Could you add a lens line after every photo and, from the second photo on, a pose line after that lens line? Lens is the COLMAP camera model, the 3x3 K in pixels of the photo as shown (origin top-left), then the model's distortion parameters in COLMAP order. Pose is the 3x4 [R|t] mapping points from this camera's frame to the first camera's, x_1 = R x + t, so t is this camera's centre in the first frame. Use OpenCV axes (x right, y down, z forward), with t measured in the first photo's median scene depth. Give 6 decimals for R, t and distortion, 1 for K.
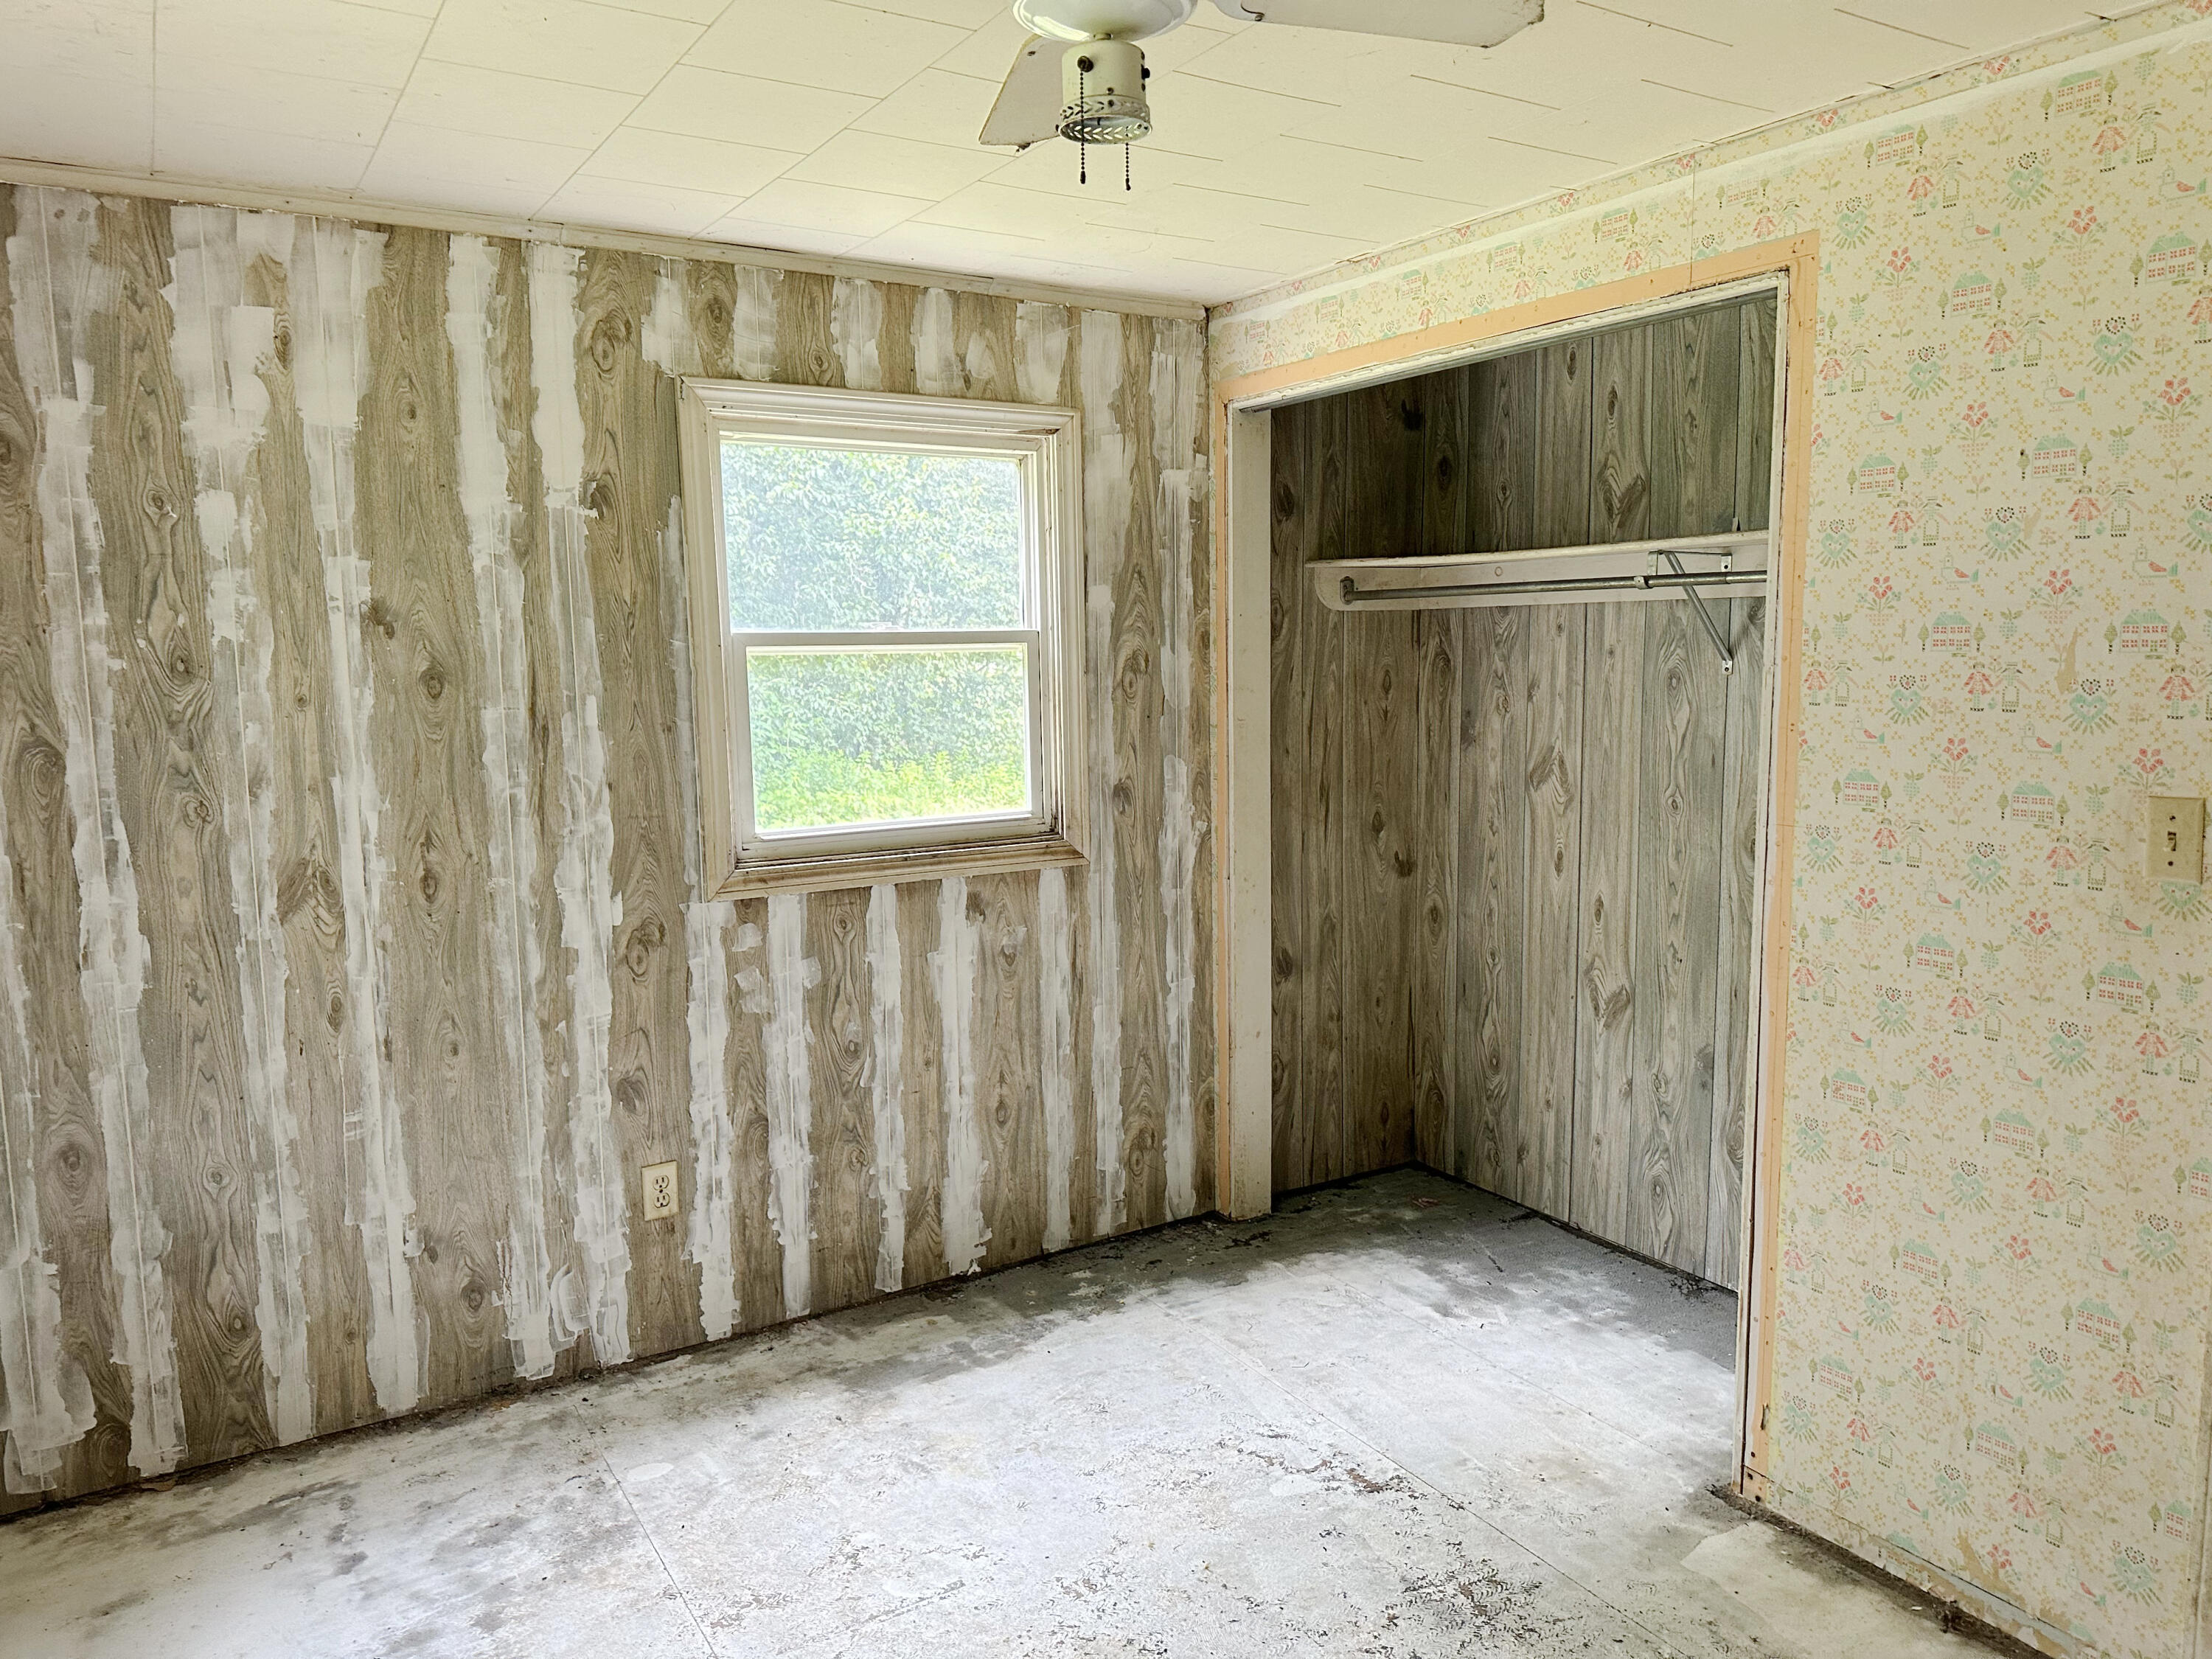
lens RADIAL K [[1573.7, 0, 1106.6], [0, 1573.7, 843.3], [0, 0, 1]] dist [0.046906, -0.037181]
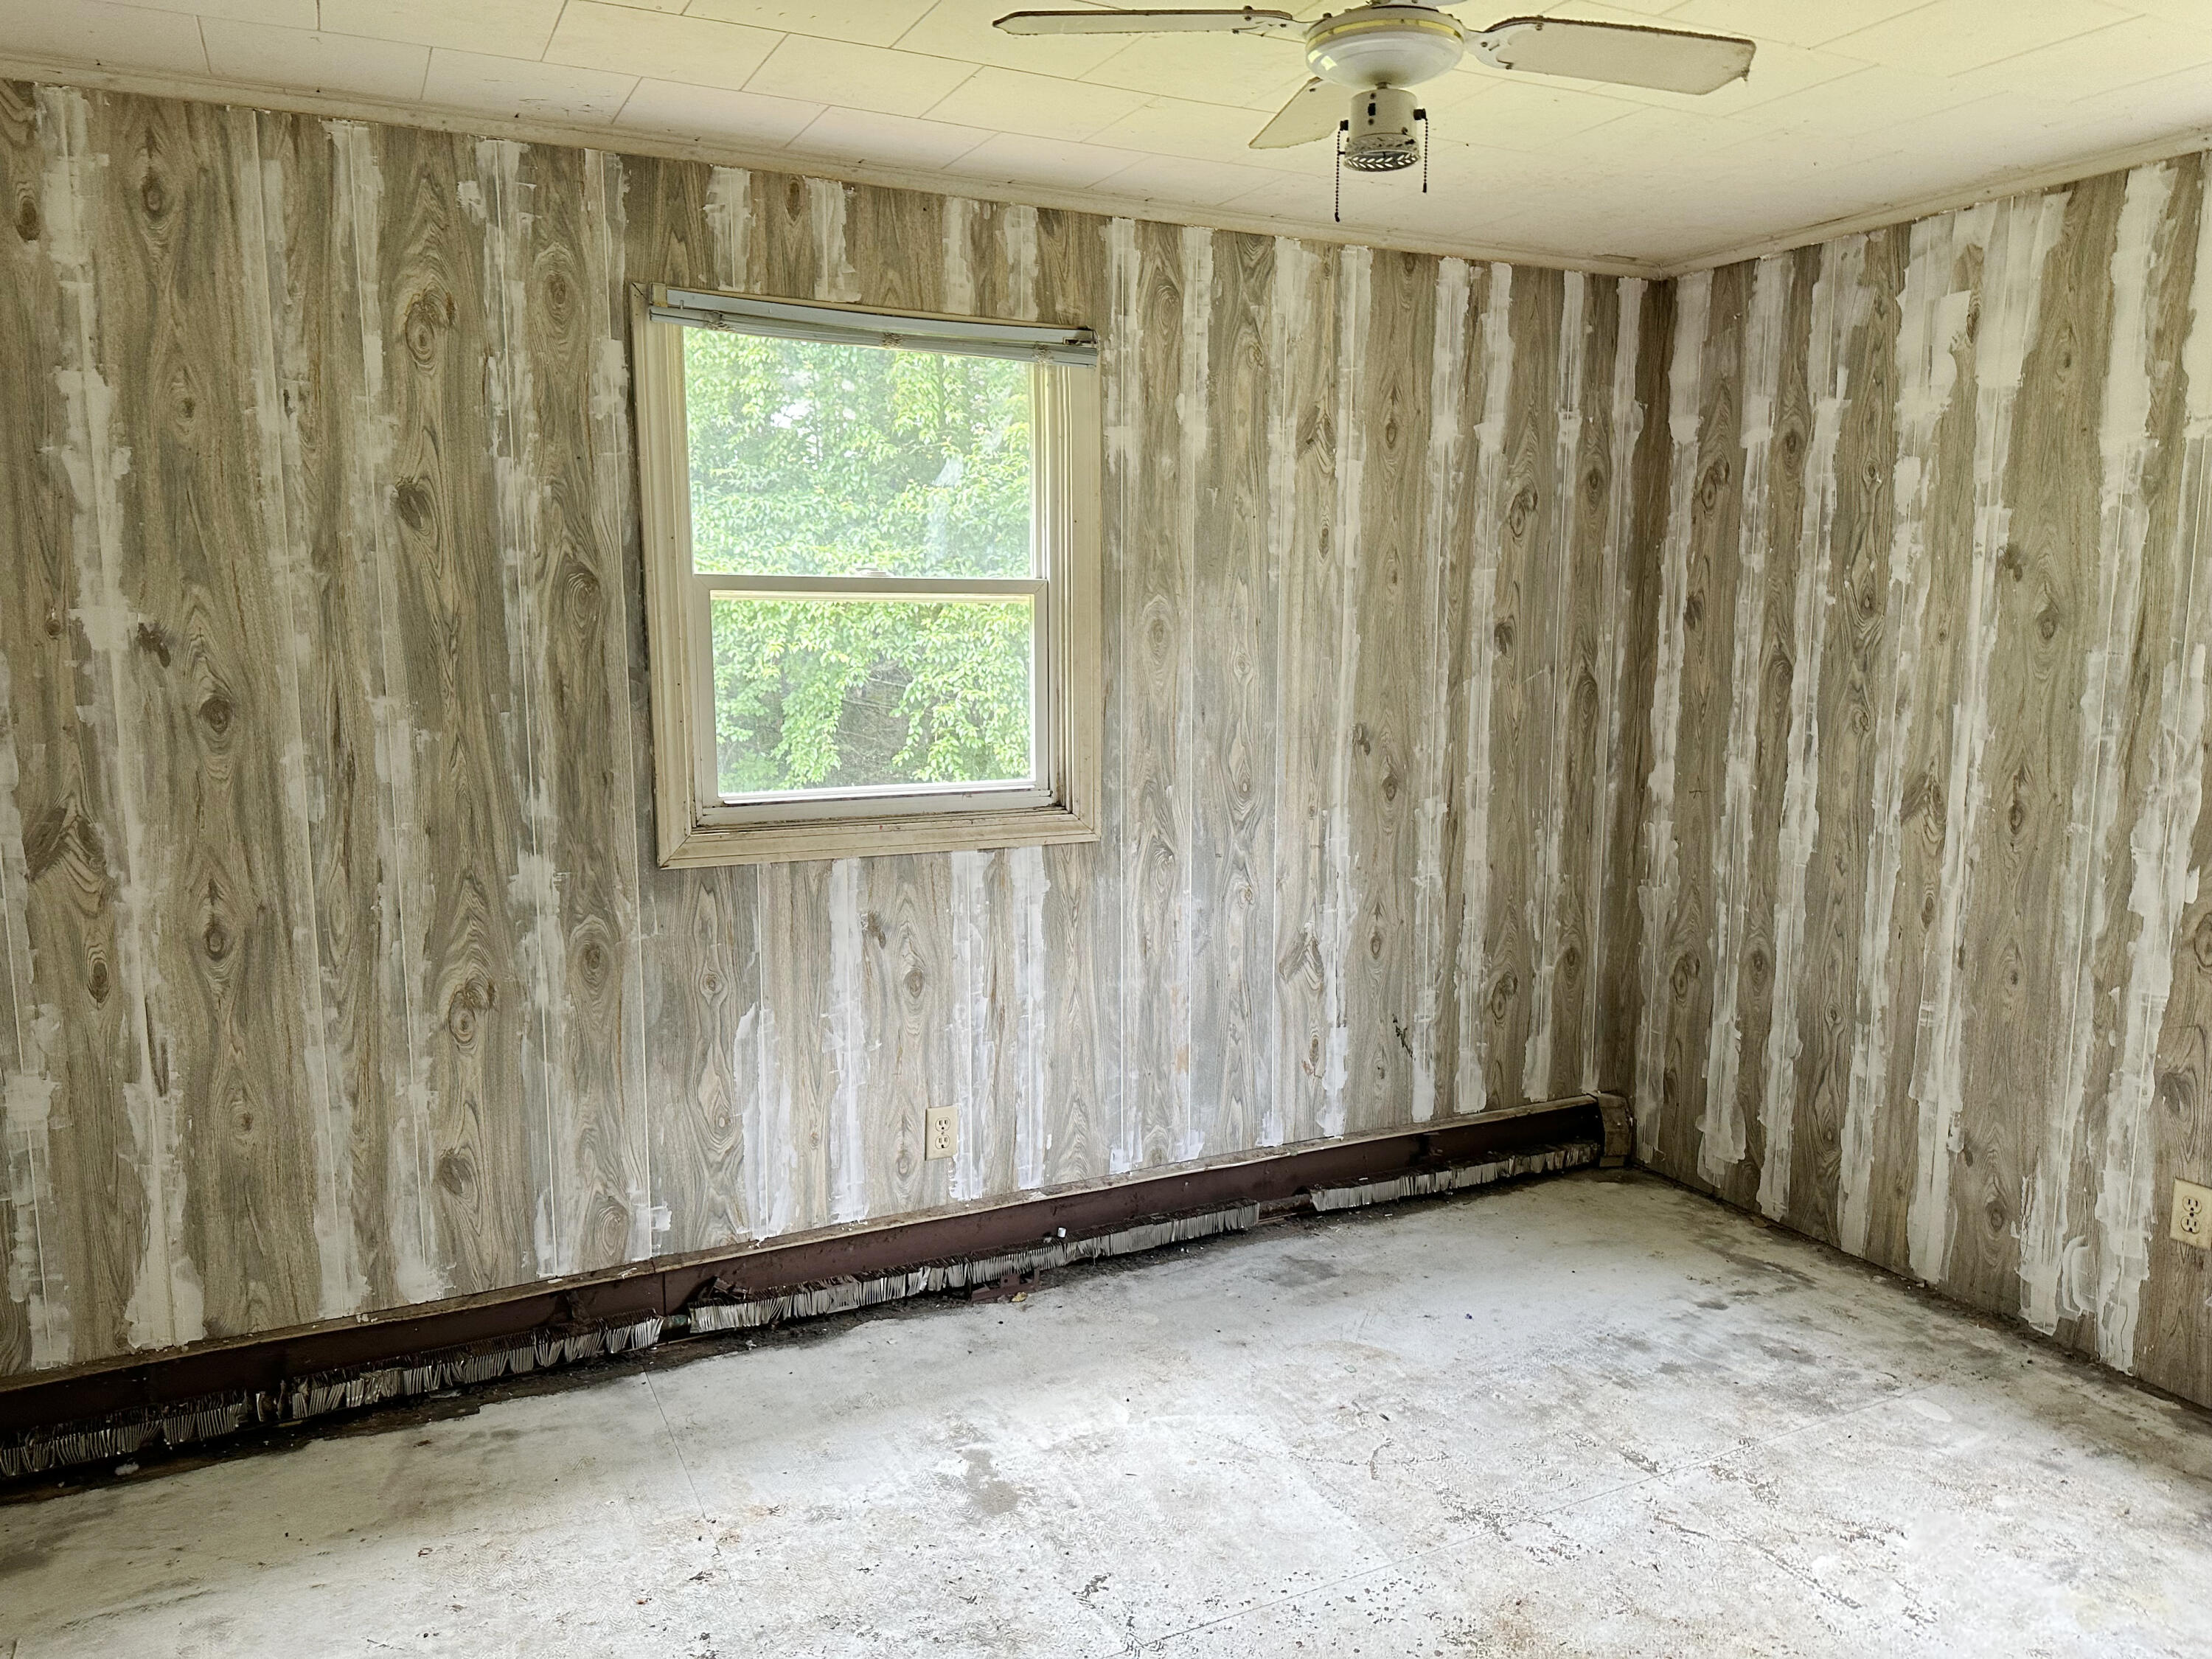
lens RADIAL K [[1573.7, 0, 1106.6], [0, 1573.7, 843.3], [0, 0, 1]] dist [0.046906, -0.037181]
pose [[-0.077593, 0.169054, -0.982548, 0.674707], [-0.130796, 0.975275, 0.178132, -0.067212], [0.988368, 0.142335, -0.053563, 0.475035]]
